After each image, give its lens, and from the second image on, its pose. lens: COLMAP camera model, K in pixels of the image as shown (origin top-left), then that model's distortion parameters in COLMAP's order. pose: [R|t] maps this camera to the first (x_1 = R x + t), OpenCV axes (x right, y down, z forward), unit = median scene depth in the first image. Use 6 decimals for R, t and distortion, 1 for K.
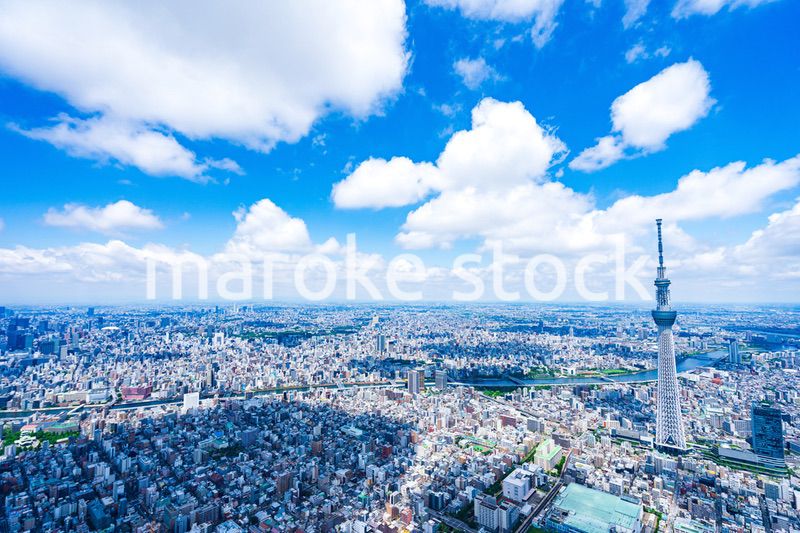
lens RADIAL K [[353.2, 0, 400.0], [0, 353.2, 266.5], [0, 0, 1]] dist [0.002965, 0.000373]
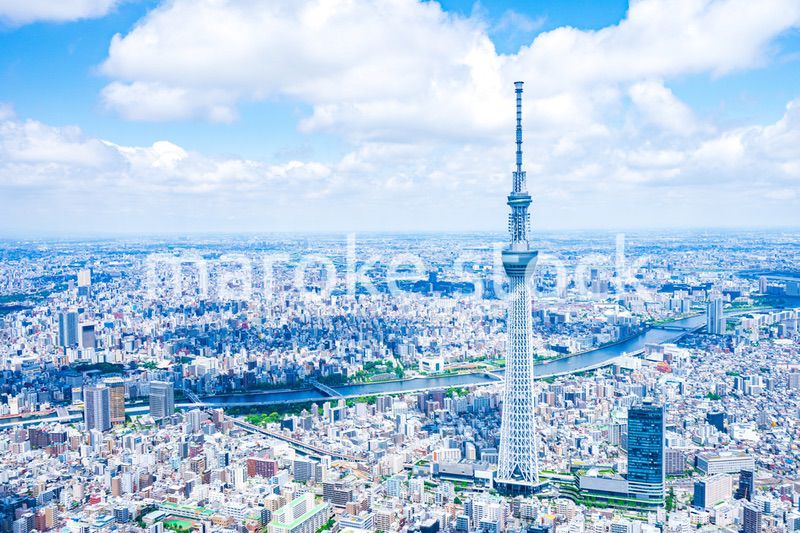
lens RADIAL K [[767.0, 0, 400.0], [0, 767.0, 266.5], [0, 0, 1]] dist [0.008245, 0.000849]
pose [[0.965897, -0.027457, 0.257467, 0.146133], [-0.009644, 0.989857, 0.141741, -0.011333], [-0.258747, -0.139390, 0.955835, -0.058956]]
